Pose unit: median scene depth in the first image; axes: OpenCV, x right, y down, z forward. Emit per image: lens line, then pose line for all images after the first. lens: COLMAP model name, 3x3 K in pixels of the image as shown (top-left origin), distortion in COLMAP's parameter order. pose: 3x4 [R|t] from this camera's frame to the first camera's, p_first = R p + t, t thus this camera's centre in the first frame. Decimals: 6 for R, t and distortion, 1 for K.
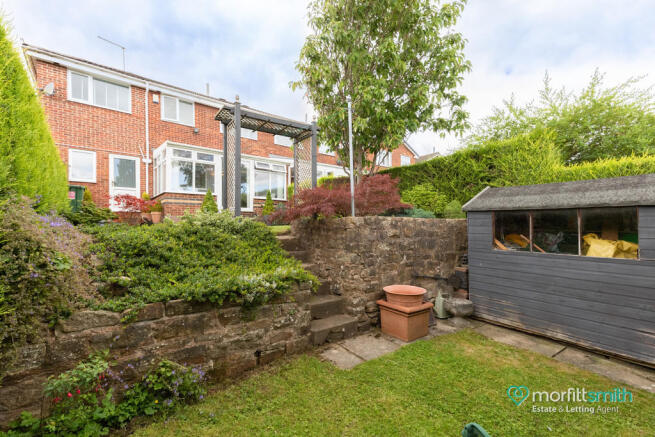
lens RADIAL K [[284.4, 0, 327.5], [0, 284.4, 218.5], [0, 0, 1]] dist [0.044464, -0.000337]
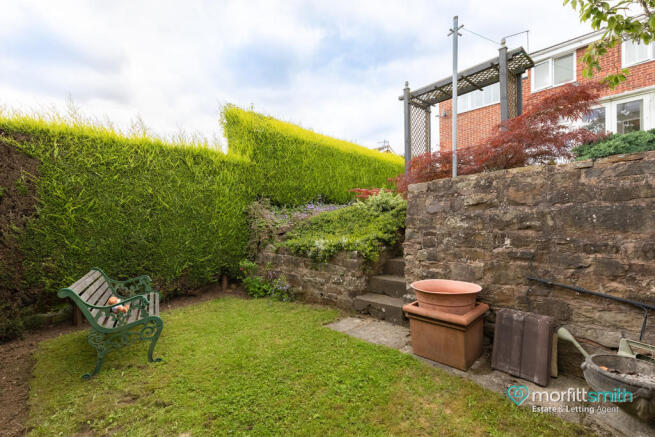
lens RADIAL K [[284.4, 0, 327.5], [0, 284.4, 218.5], [0, 0, 1]] dist [0.044464, -0.000337]
pose [[0.154124, -0.016505, -0.987914, 0.853466], [0.055468, 0.998428, -0.008027, 0.084222], [0.986493, -0.053560, 0.154797, 0.631226]]
